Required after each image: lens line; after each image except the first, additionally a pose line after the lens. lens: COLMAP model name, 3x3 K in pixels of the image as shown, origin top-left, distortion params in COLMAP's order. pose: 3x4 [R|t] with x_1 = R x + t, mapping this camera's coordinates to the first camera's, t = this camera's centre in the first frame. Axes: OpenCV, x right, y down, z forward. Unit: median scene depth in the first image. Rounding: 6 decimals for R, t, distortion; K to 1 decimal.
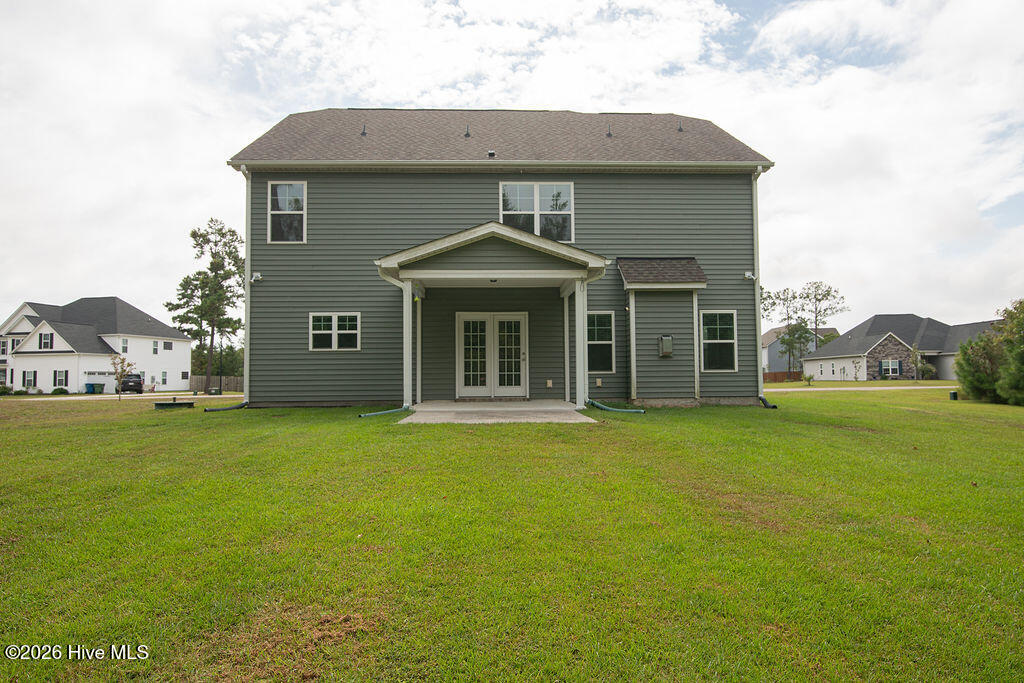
lens RADIAL K [[645.7, 0, 512.0], [0, 645.7, 341.5], [0, 0, 1]] dist [-0.006923, 0.002139]
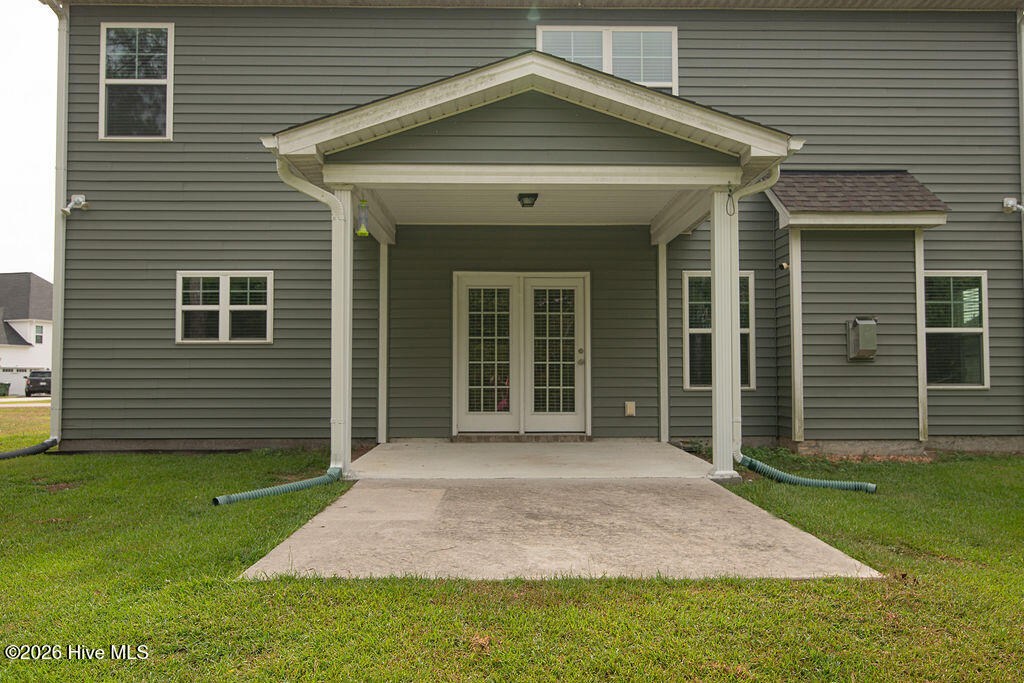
lens RADIAL K [[759.6, 0, 512.0], [0, 759.6, 341.5], [0, 0, 1]] dist [-0.000047, 0.000232]
pose [[0.999716, 0.006325, -0.022988, -0.024553], [-0.006060, 0.999914, 0.011608, 0.004188], [0.023060, -0.011465, 0.999668, 0.381586]]
